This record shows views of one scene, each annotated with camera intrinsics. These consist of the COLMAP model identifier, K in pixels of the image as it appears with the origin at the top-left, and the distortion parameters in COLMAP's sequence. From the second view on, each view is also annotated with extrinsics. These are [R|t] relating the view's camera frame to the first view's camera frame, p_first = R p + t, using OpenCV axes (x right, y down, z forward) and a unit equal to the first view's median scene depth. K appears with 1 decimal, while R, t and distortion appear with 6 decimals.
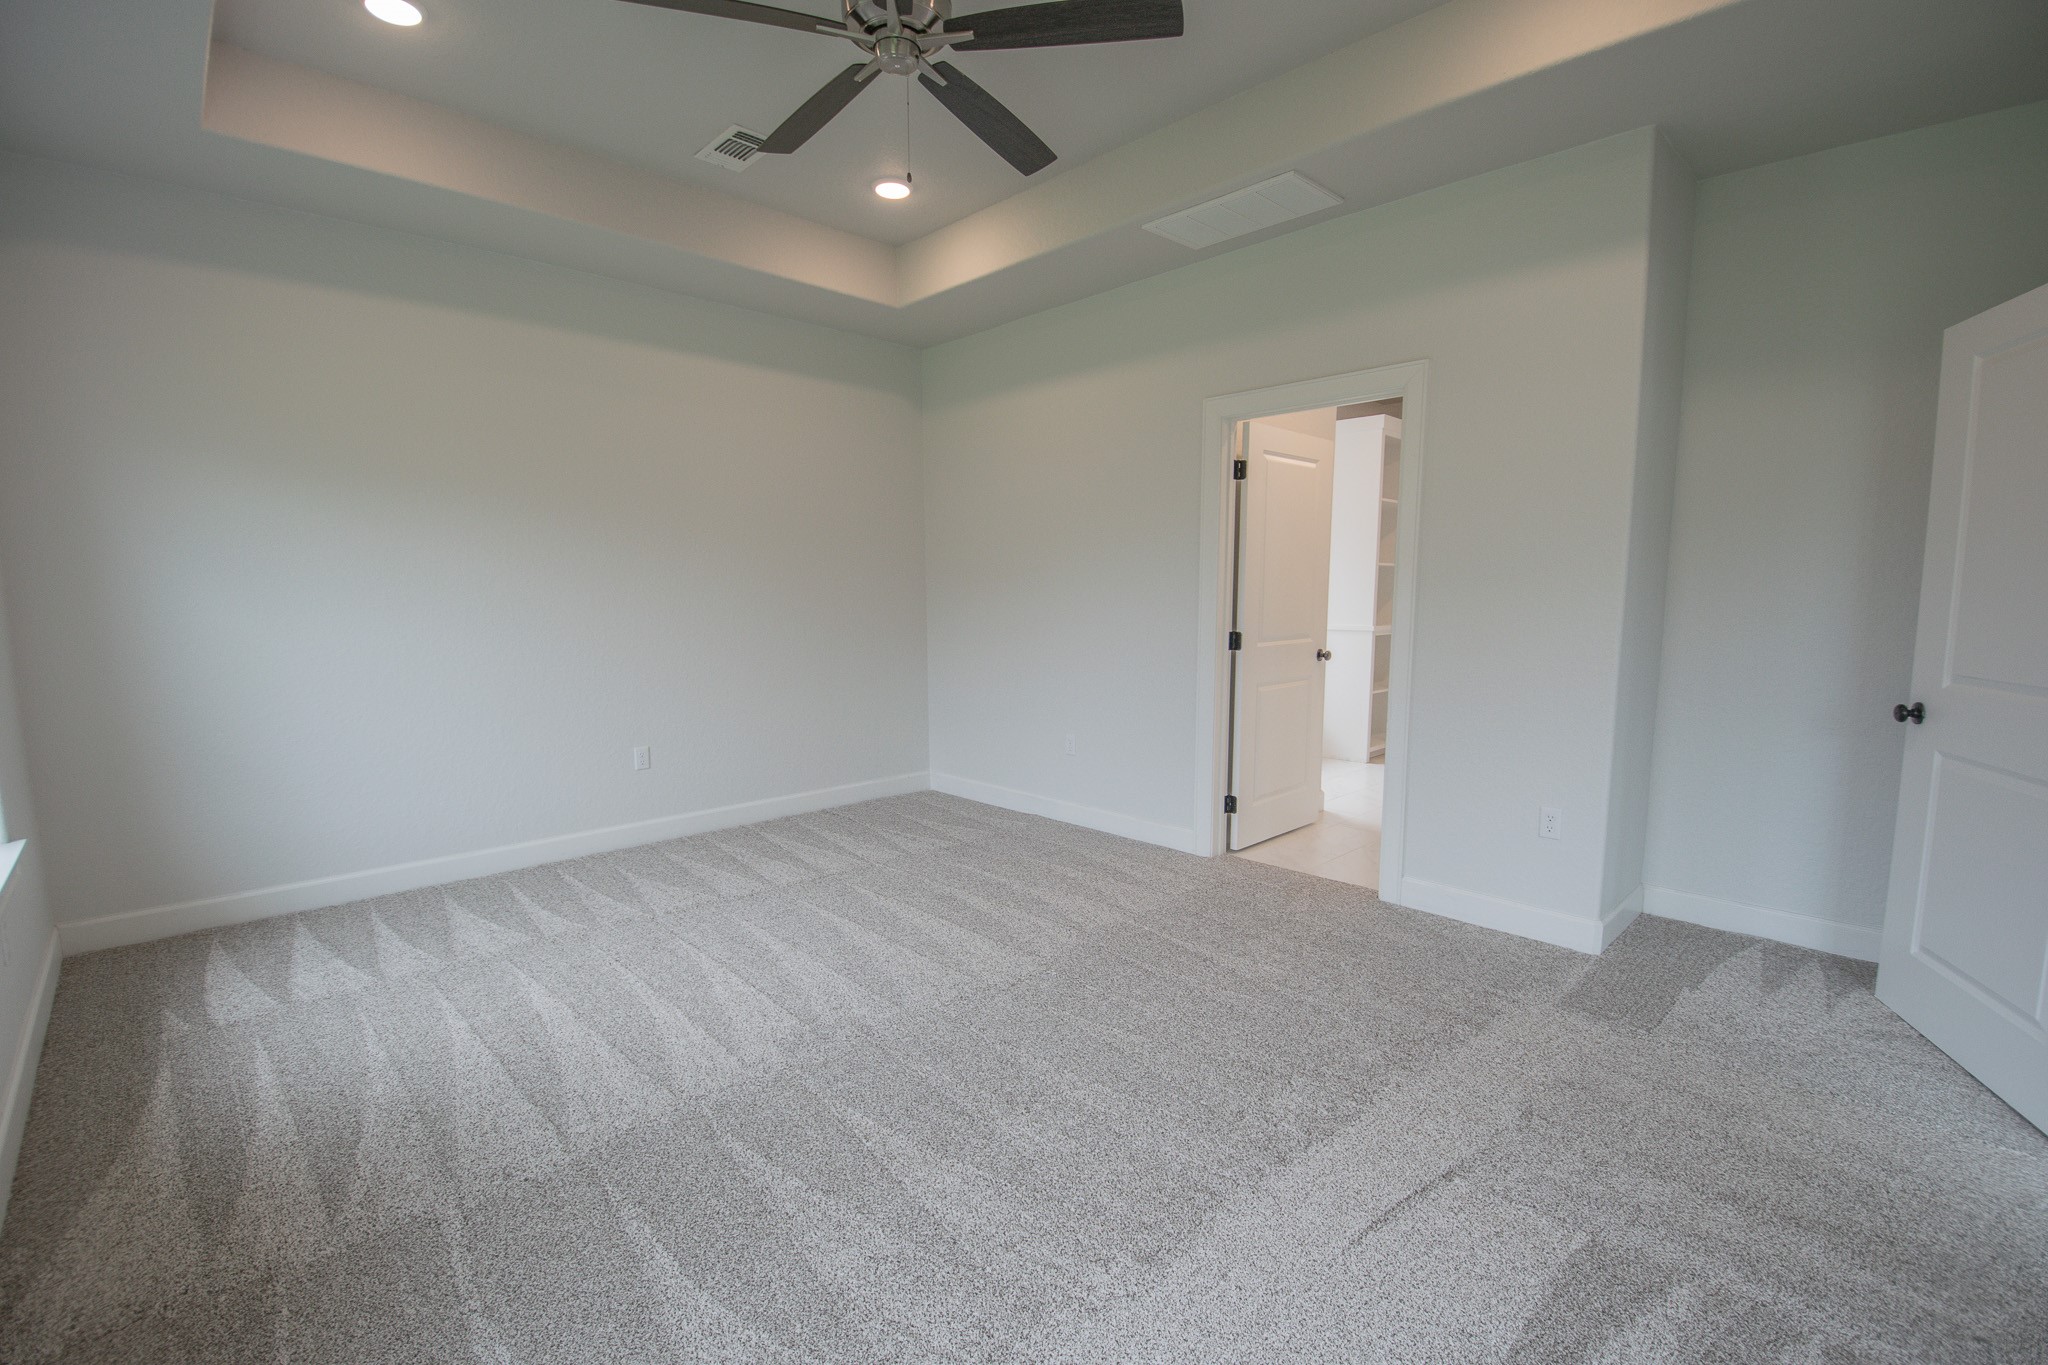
lens RADIAL K [[912.3, 0, 1007.4], [0, 912.3, 677.0], [0, 0, 1]] dist [-0.000734, -0.013305]
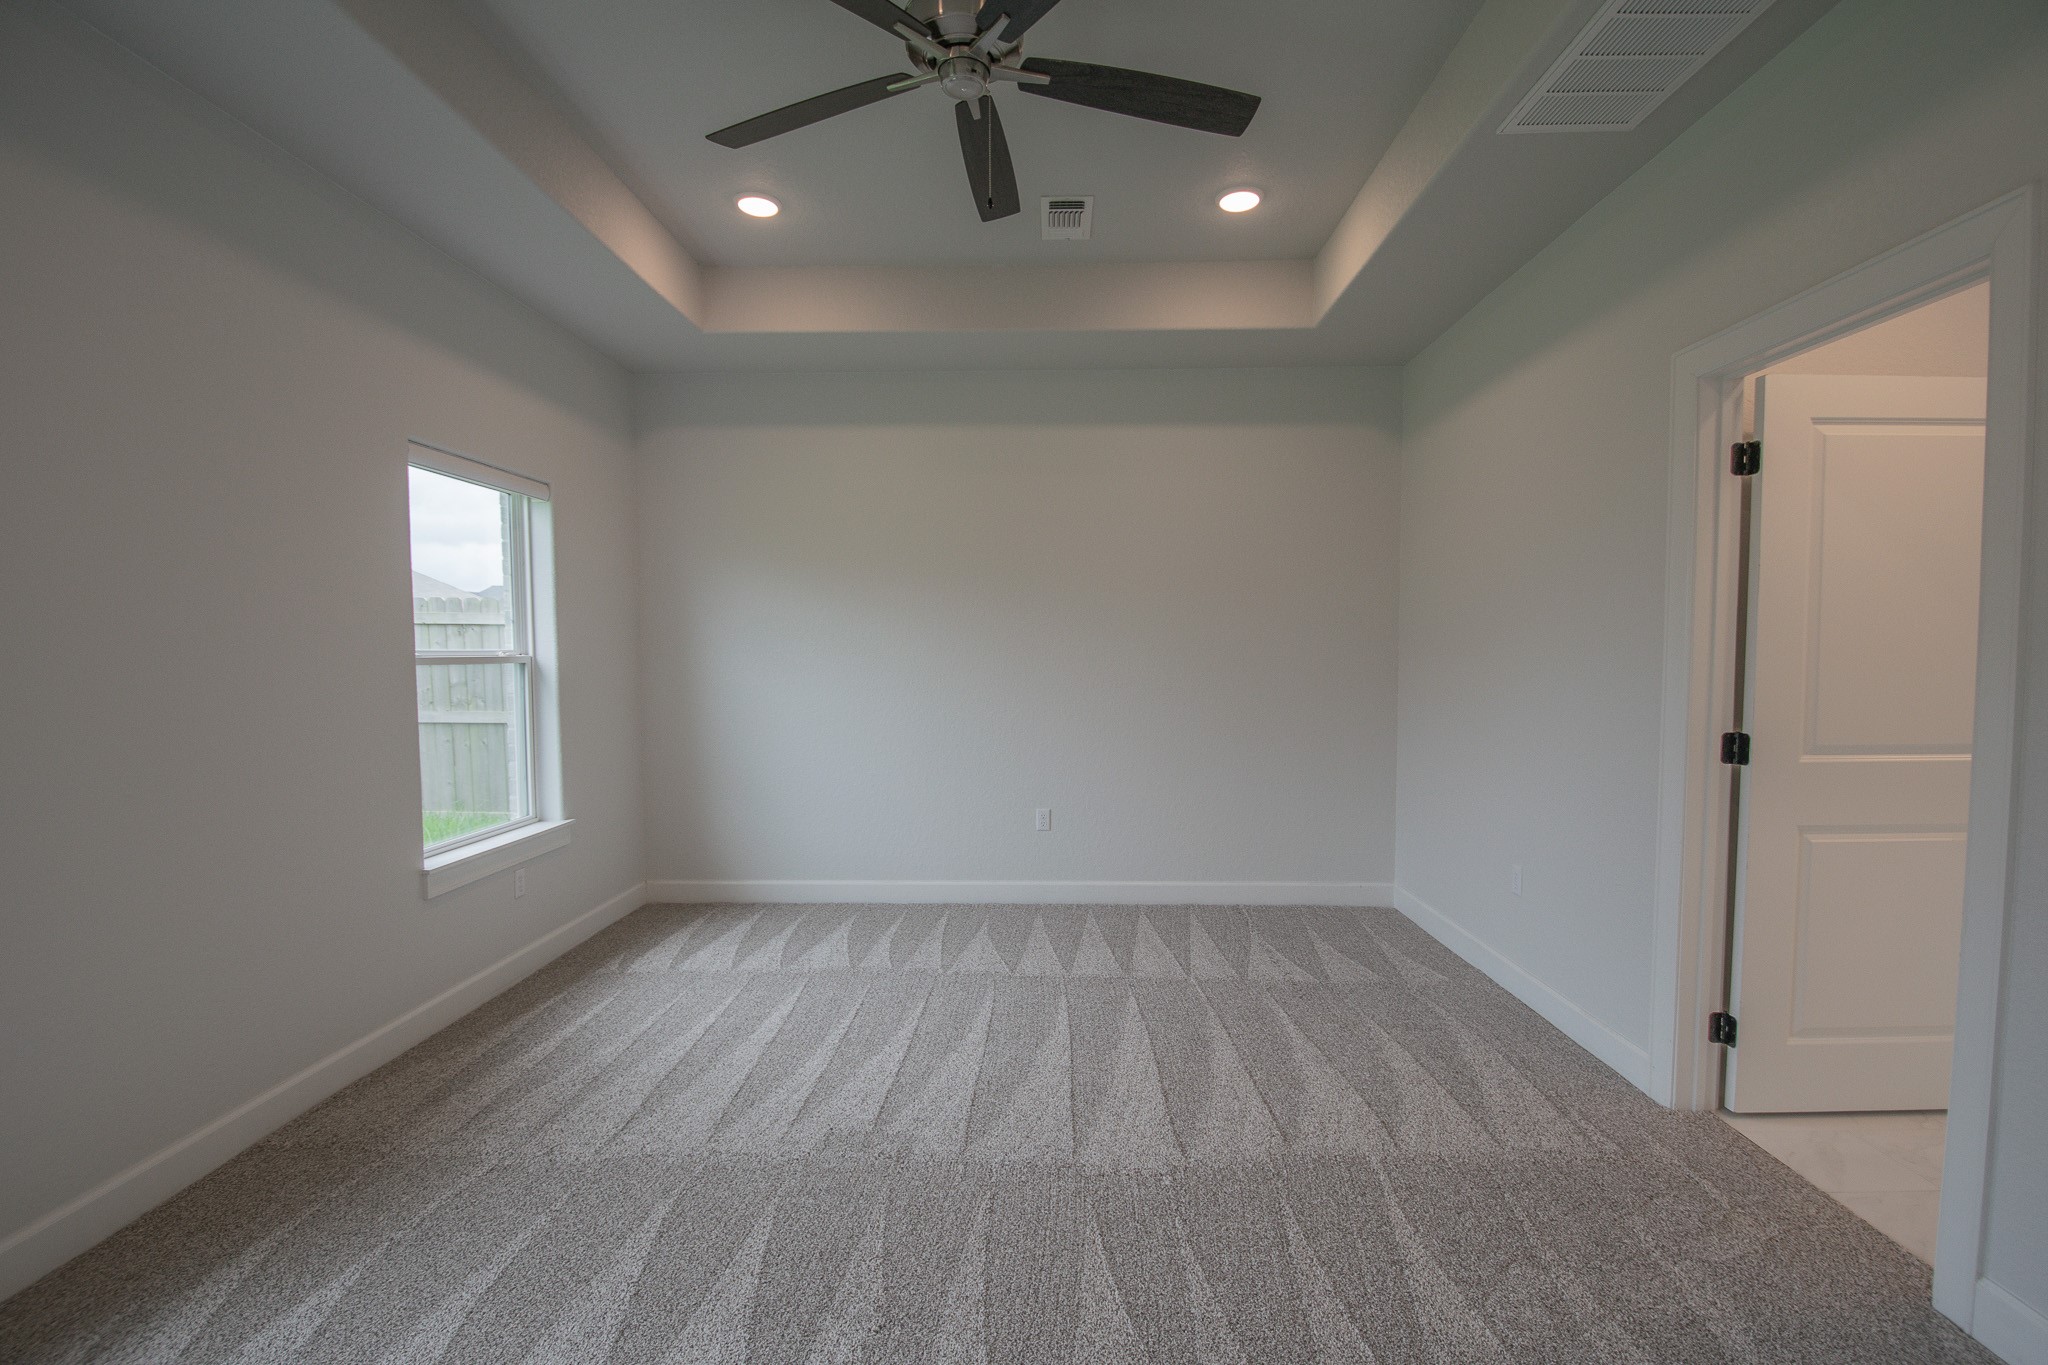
lens RADIAL K [[912.3, 0, 1020.0], [0, 912.3, 691.2], [0, 0, 1]] dist [-0.000734, -0.013305]
pose [[0.701726, 0.029423, -0.711839, 0.377627], [-0.067322, 0.997415, -0.025138, -0.034803], [0.709259, 0.065563, 0.701892, 0.295052]]
